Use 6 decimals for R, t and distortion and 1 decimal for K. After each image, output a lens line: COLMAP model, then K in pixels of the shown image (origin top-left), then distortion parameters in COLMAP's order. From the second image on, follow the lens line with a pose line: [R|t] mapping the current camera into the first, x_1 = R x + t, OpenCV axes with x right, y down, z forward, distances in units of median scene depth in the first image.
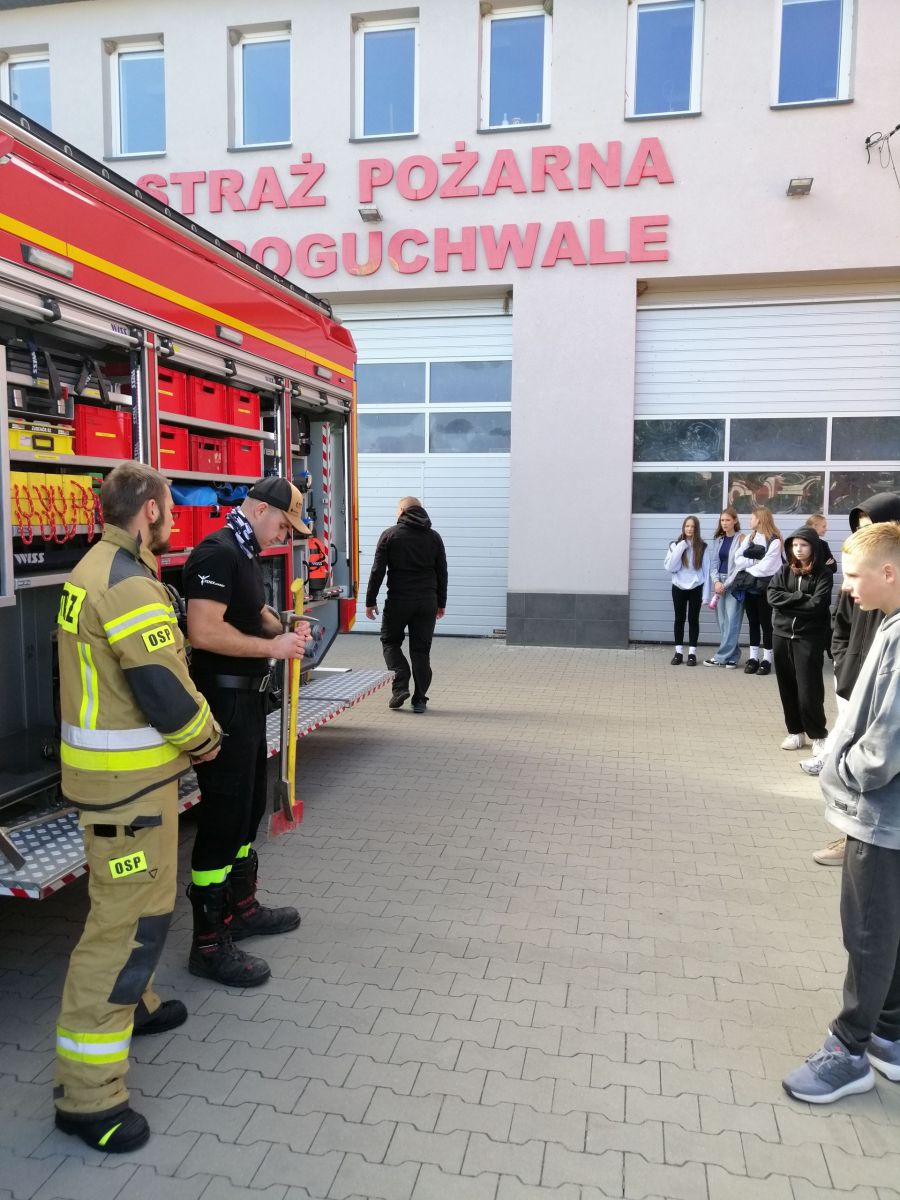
lens RADIAL K [[924.4, 0, 453.9], [0, 924.4, 603.6], [0, 0, 1]] dist [-0.016766, 0.041993]
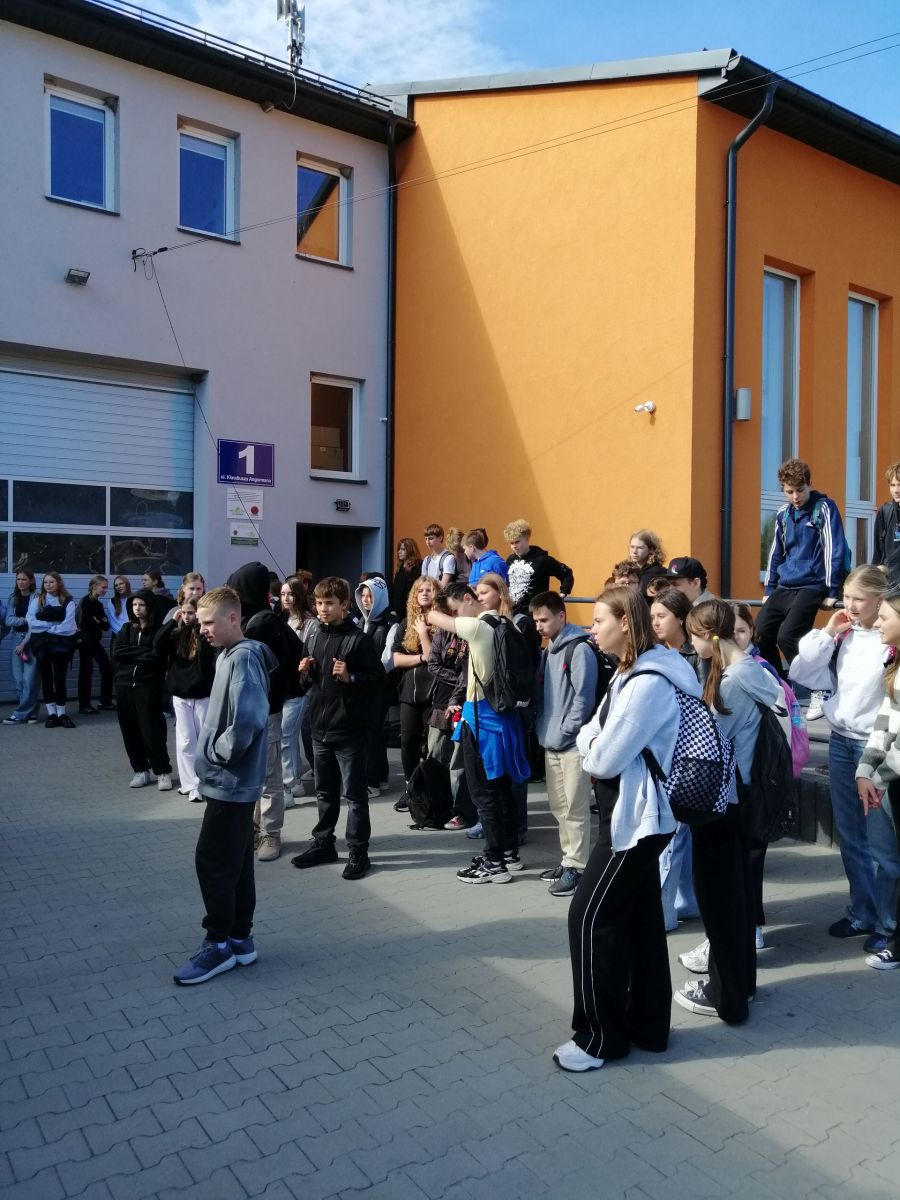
lens RADIAL K [[929.0, 0, 450.6], [0, 929.0, 599.1], [0, 0, 1]] dist [-0.011269, 0.036978]
pose [[0.695360, -0.009063, 0.718604, -0.105480], [0.057204, 0.997446, -0.042774, 0.002368], [-0.716381, 0.070851, 0.694103, -0.051253]]
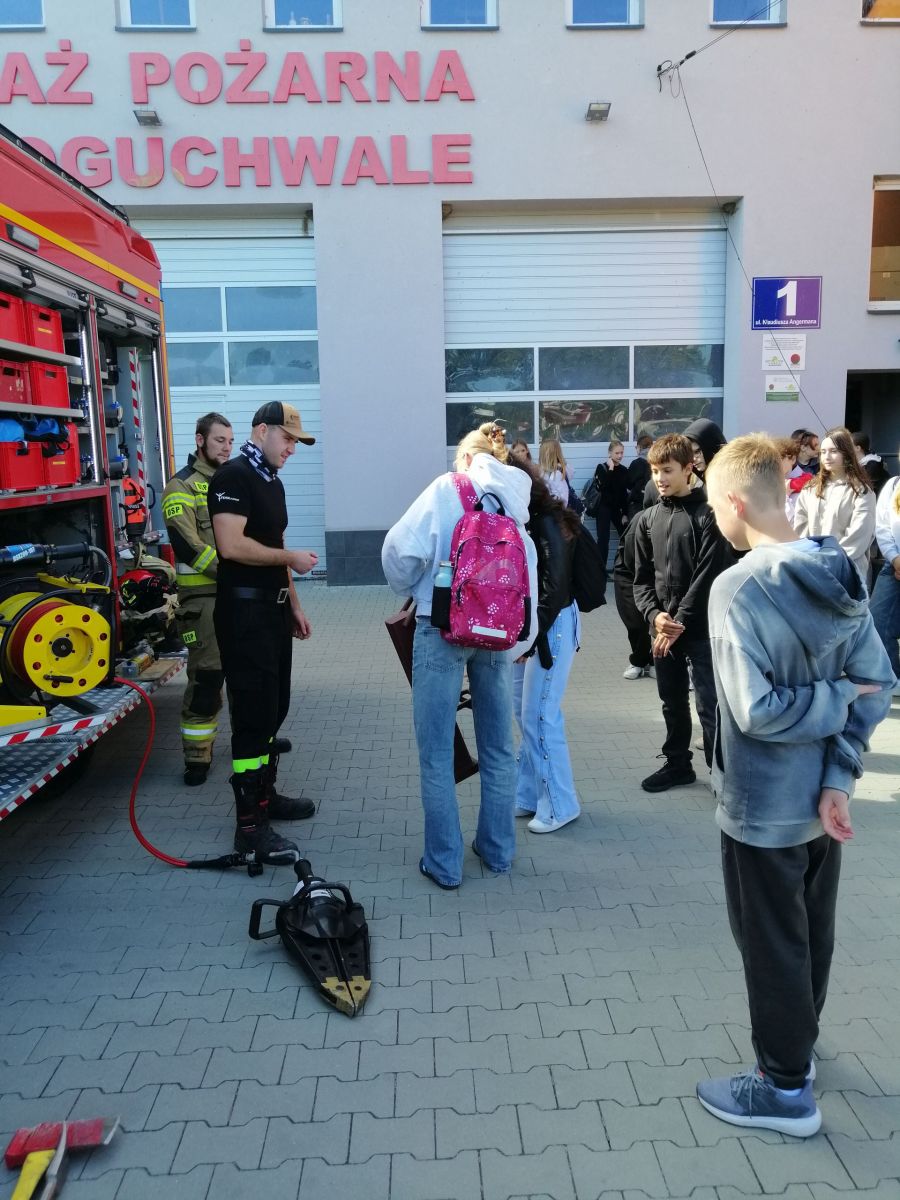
lens RADIAL K [[924.4, 0, 453.9], [0, 924.4, 603.6], [0, 0, 1]] dist [-0.016766, 0.041993]
pose [[0.972757, -0.063498, 0.222962, -0.031905], [0.048872, 0.996312, 0.070520, 0.001531], [-0.226617, -0.057702, 0.972273, 0.030696]]
